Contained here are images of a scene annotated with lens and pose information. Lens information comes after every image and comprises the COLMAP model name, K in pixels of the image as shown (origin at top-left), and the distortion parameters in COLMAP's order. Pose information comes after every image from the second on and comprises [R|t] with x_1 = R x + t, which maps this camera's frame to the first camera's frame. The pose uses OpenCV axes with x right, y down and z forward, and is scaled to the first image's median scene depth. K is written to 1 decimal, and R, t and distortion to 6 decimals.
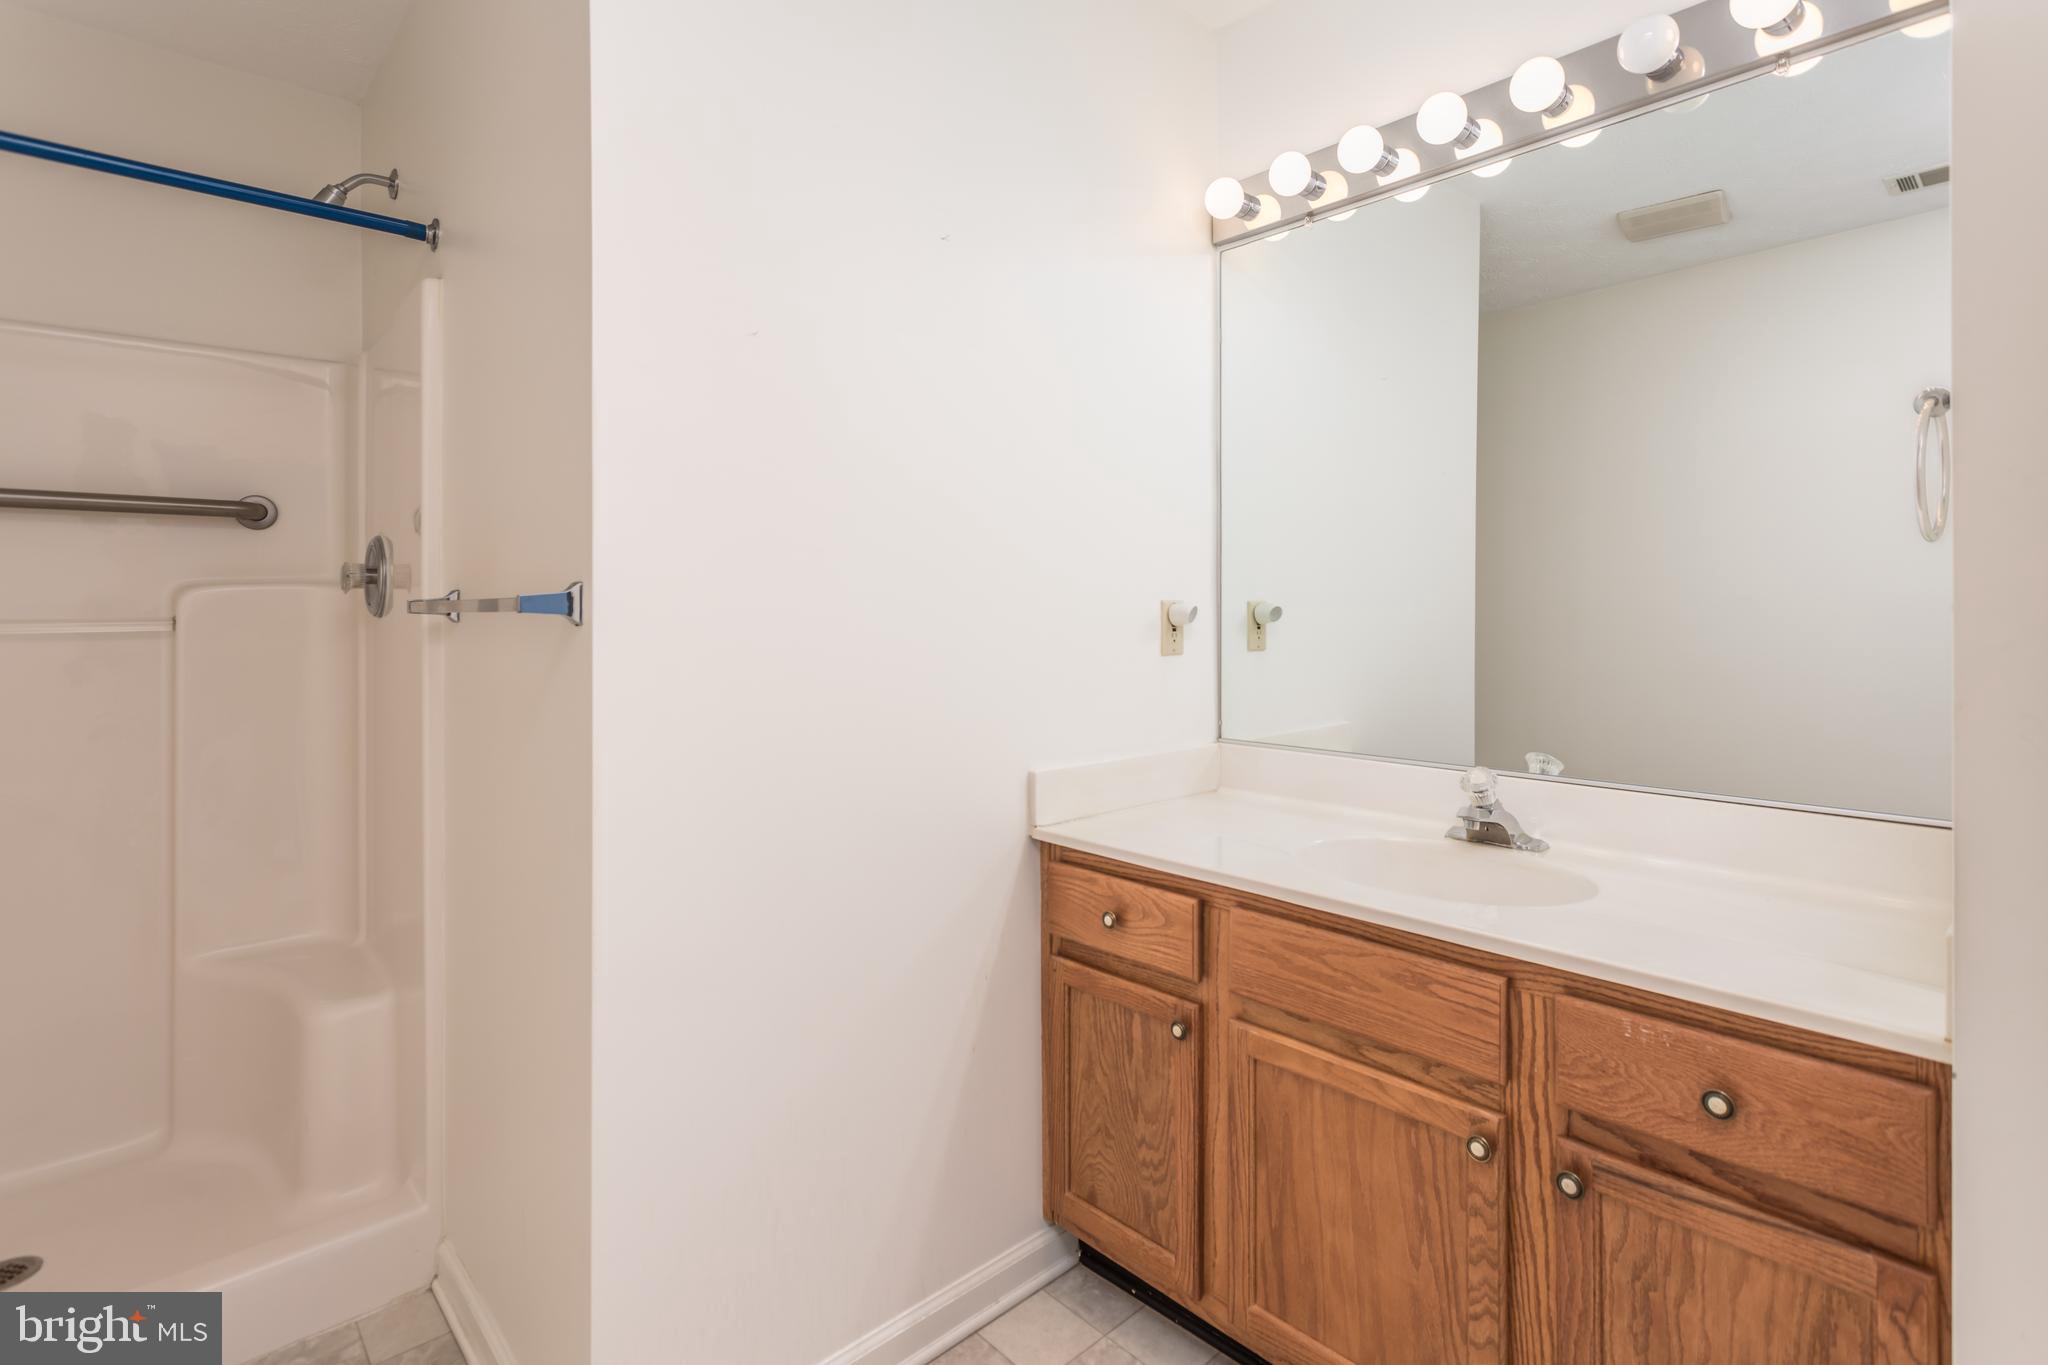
lens RADIAL K [[991.0, 0, 1020.5], [0, 991.0, 627.5], [0, 0, 1]] dist [0.003628, 0.000887]
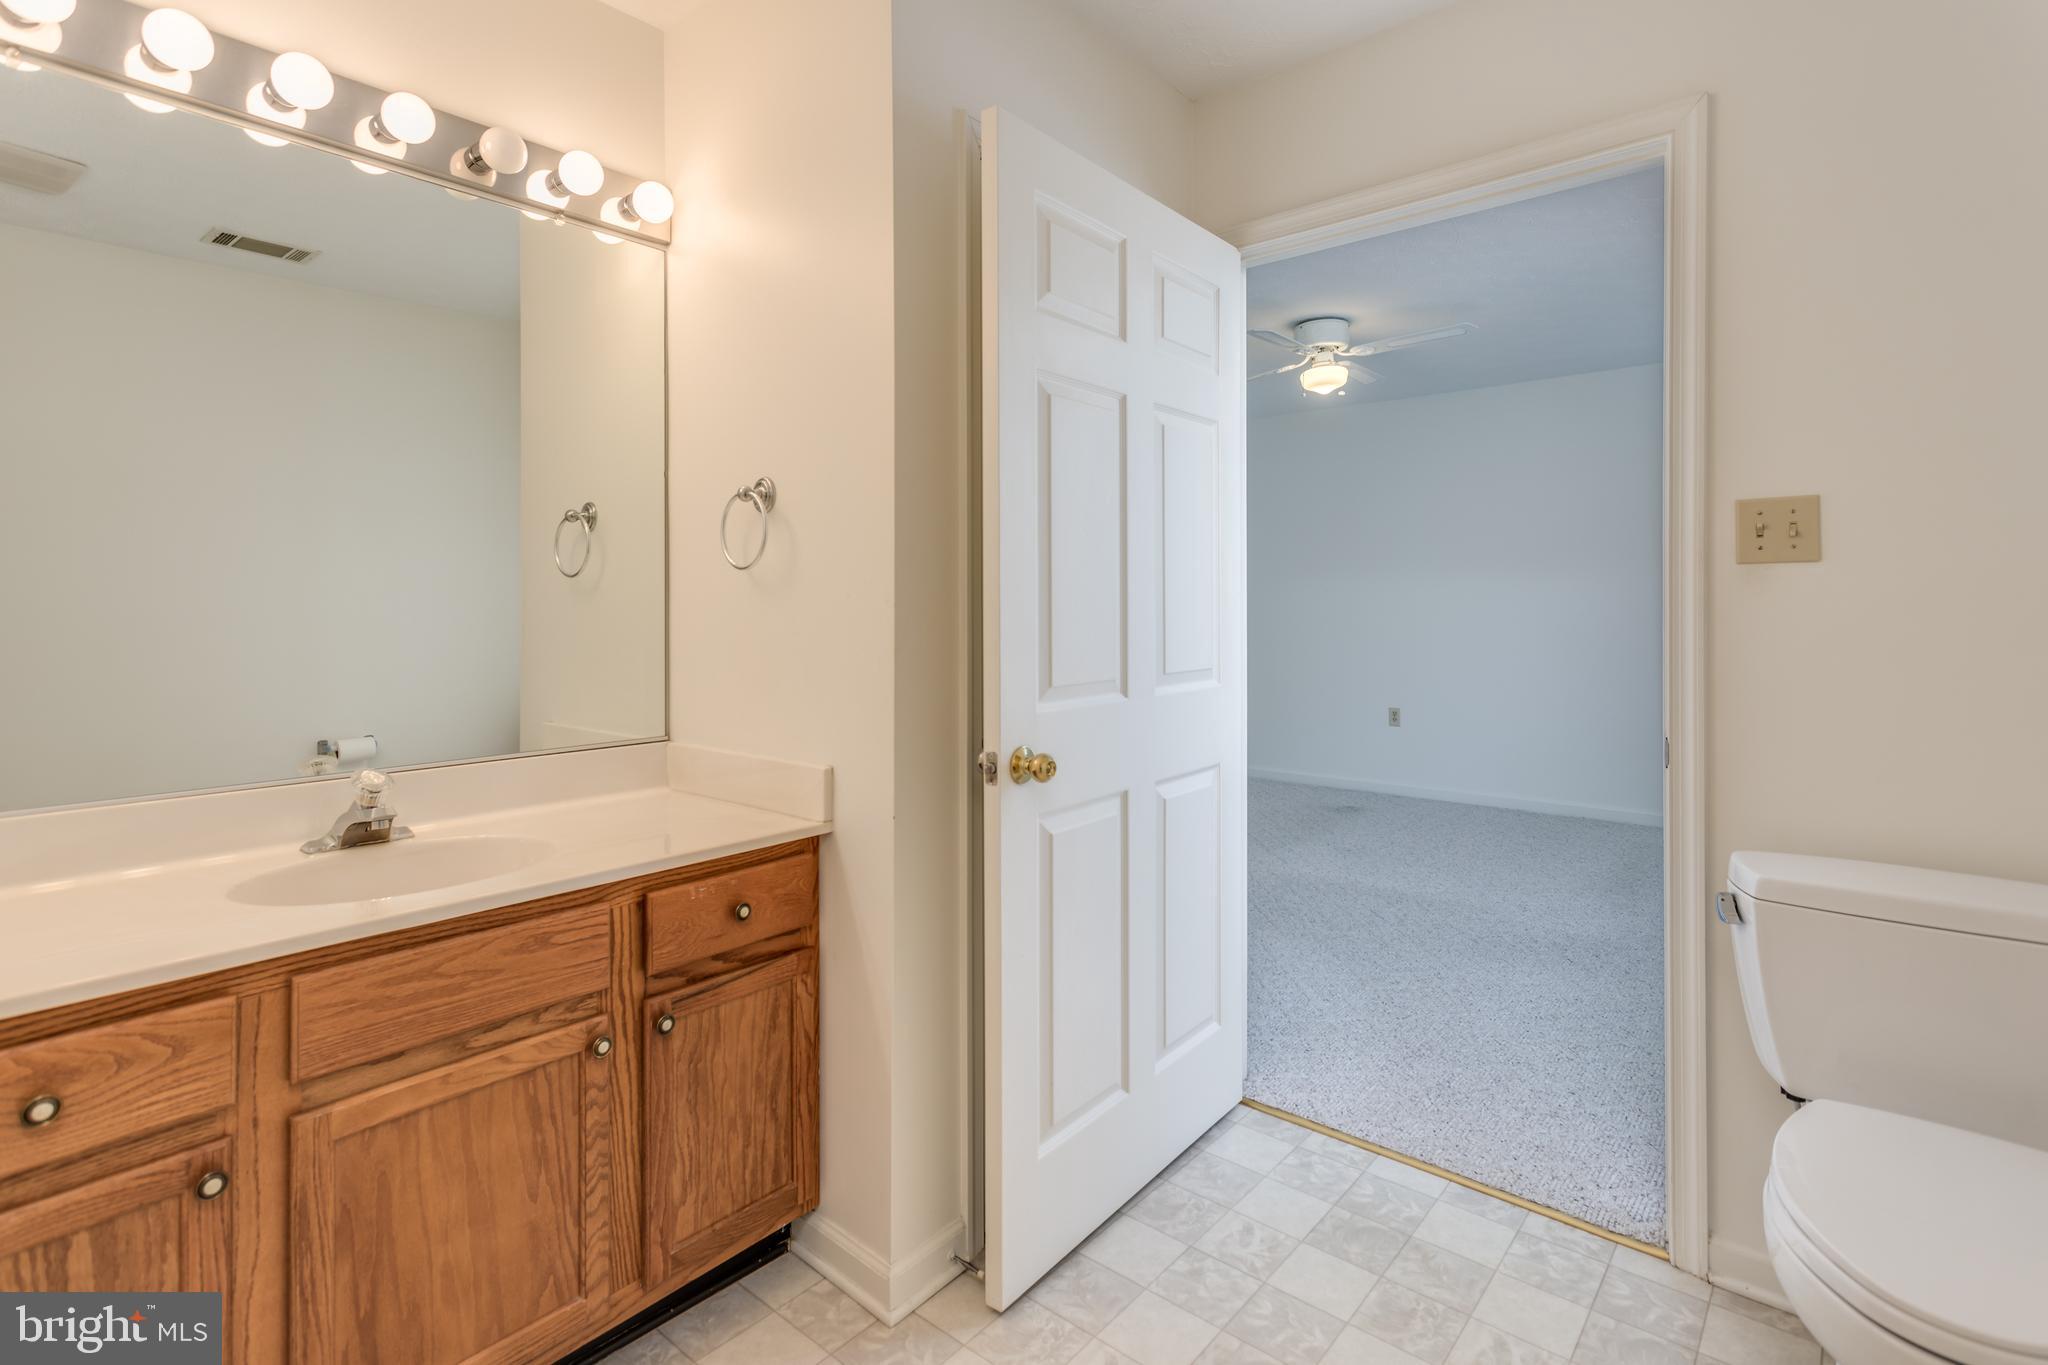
lens RADIAL K [[983.7, 0, 1023.0], [0, 983.7, 605.5], [0, 0, 1]] dist [0.001060, 0.000286]
pose [[-0.126090, -0.002479, 0.992016, -0.721046], [0.015988, 0.999862, 0.004531, -0.017850], [-0.991890, 0.016432, -0.126033, 0.555702]]
